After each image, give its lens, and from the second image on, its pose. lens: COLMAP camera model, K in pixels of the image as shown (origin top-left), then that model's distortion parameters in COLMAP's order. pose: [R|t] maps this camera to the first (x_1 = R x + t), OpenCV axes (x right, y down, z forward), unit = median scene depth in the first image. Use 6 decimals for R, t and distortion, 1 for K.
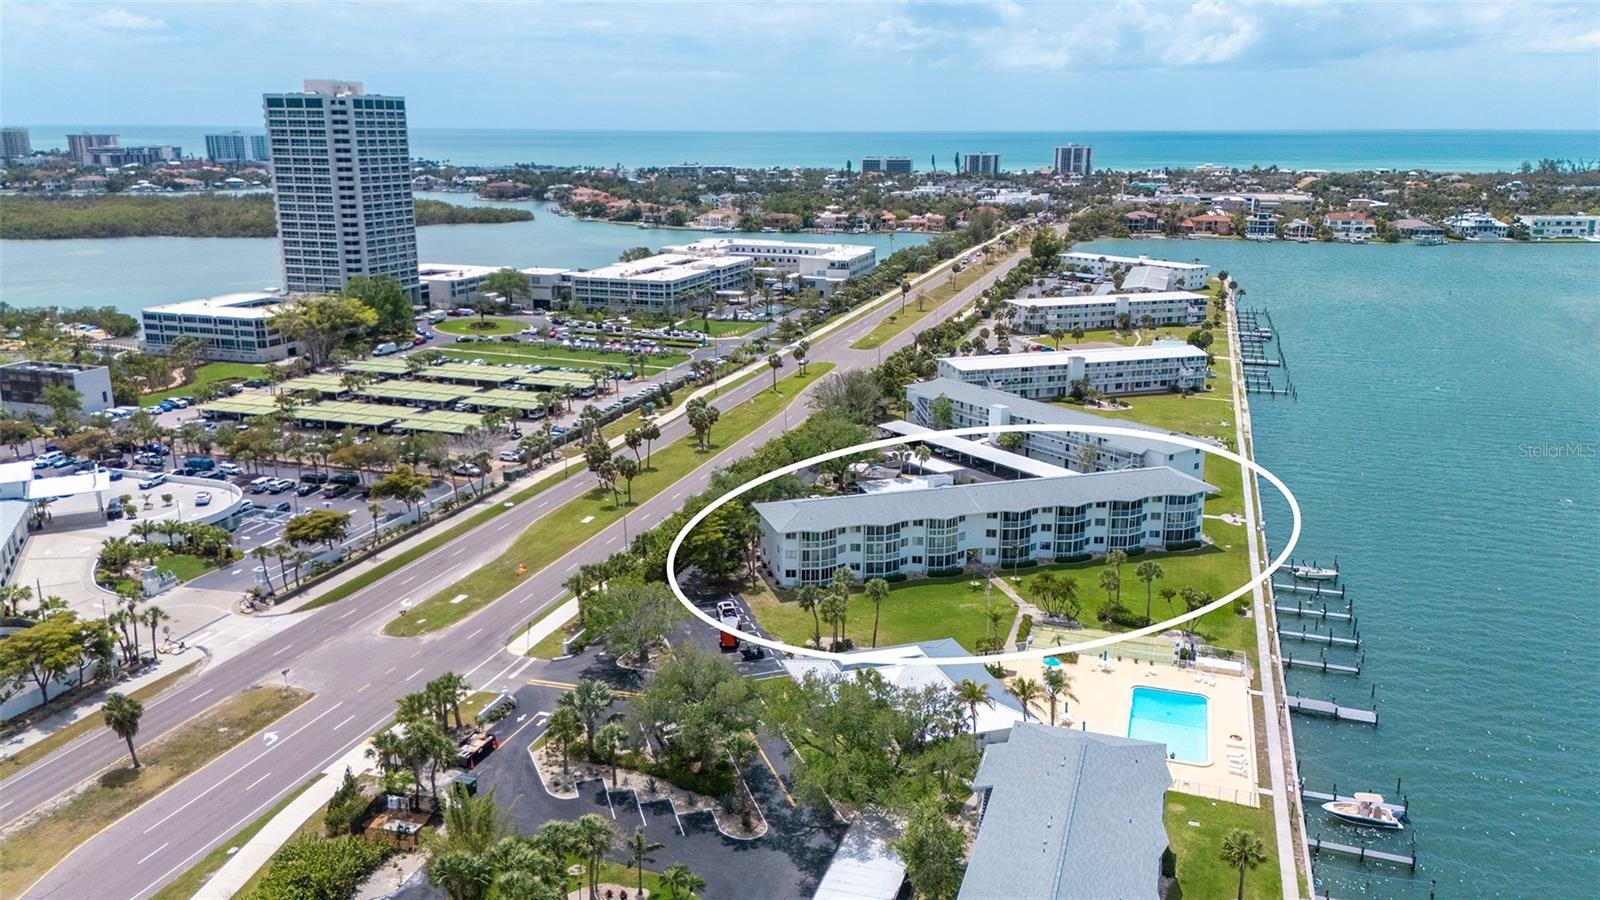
lens RADIAL K [[1177.8, 0, 800.0], [0, 1177.8, 450.0], [0, 0, 1]] dist [0.099859, -0.171246]
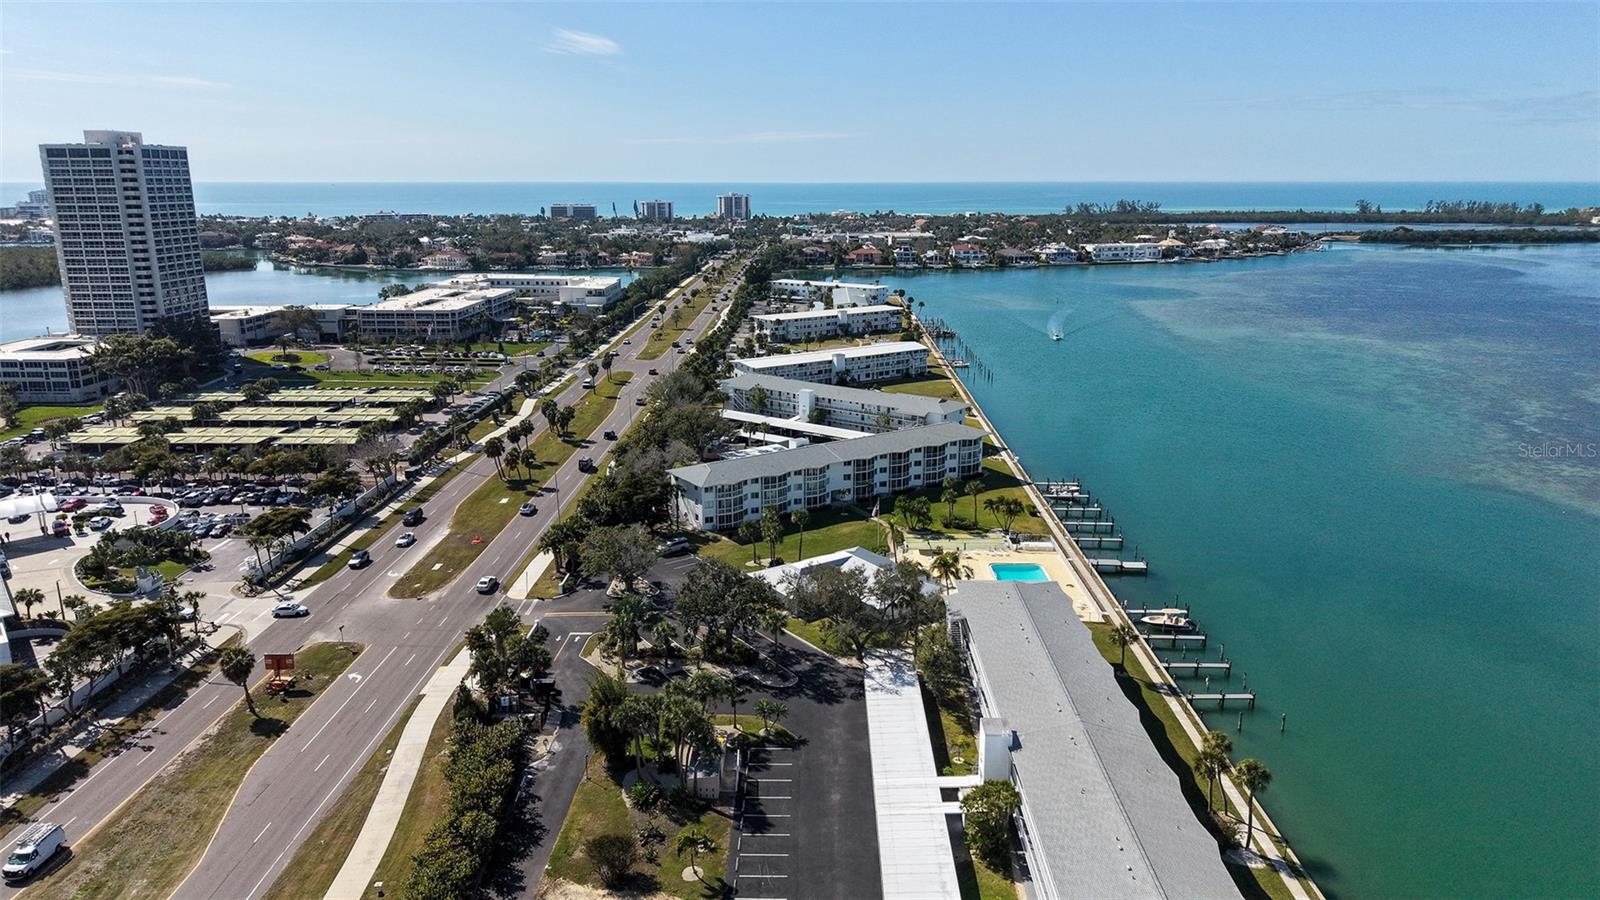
lens RADIAL K [[1053.5, 0, 800.0], [0, 1053.5, 450.0], [0, 0, 1]] dist [0.039357, -0.069911]
pose [[0.953993, -0.076024, 0.290031, -0.107585], [0.080574, 0.996742, -0.003760, 0.019422], [-0.288800, 0.026955, 0.957010, -0.047873]]
